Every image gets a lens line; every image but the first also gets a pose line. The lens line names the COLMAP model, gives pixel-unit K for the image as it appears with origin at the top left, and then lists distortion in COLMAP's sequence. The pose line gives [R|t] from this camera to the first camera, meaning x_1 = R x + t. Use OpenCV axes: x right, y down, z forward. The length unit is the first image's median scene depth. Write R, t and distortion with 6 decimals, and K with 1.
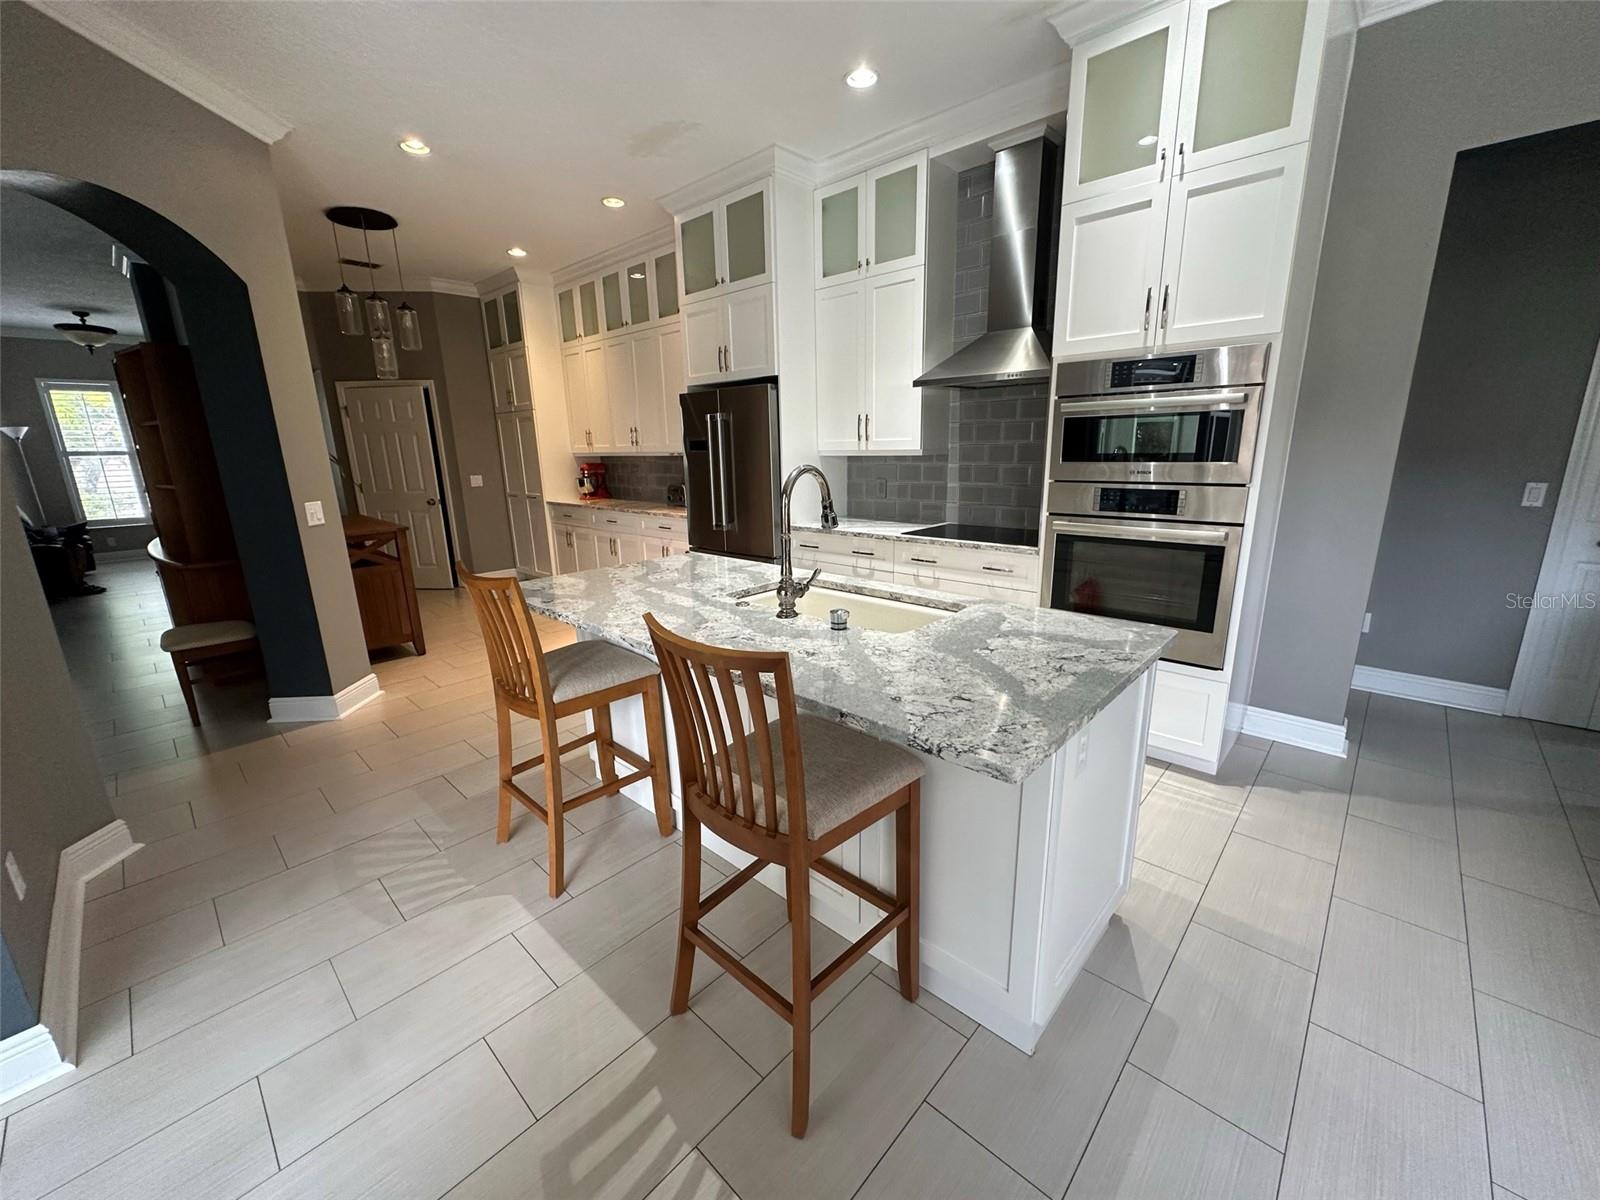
lens RADIAL K [[636.7, 0, 800.9], [0, 636.7, 598.8], [0, 0, 1]] dist [-0.002007, 0.000273]
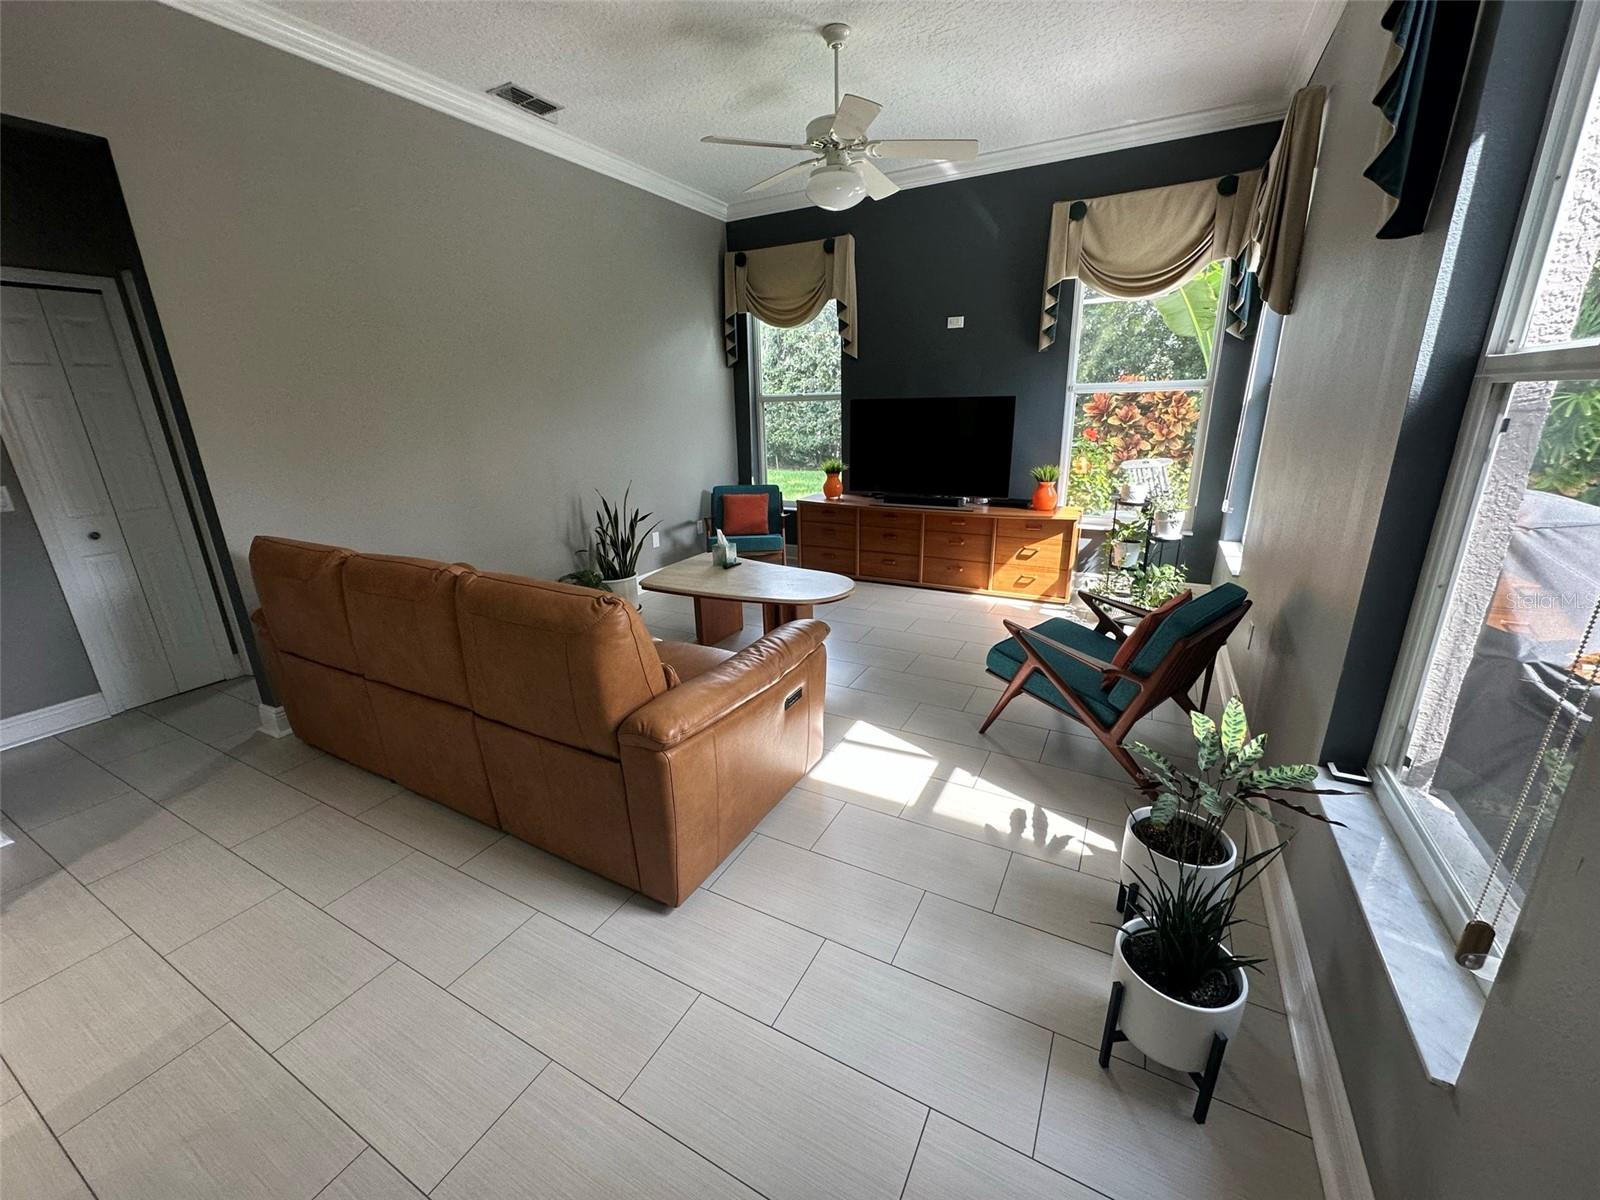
lens RADIAL K [[636.7, 0, 801.5], [0, 636.7, 597.8], [0, 0, 1]] dist [-0.002007, 0.000273]
pose [[-0.260822, -0.258764, 0.930061, -0.070815], [0.256348, 0.910257, 0.325143, -0.039797], [-0.930729, 0.323224, -0.171082, 0.130572]]
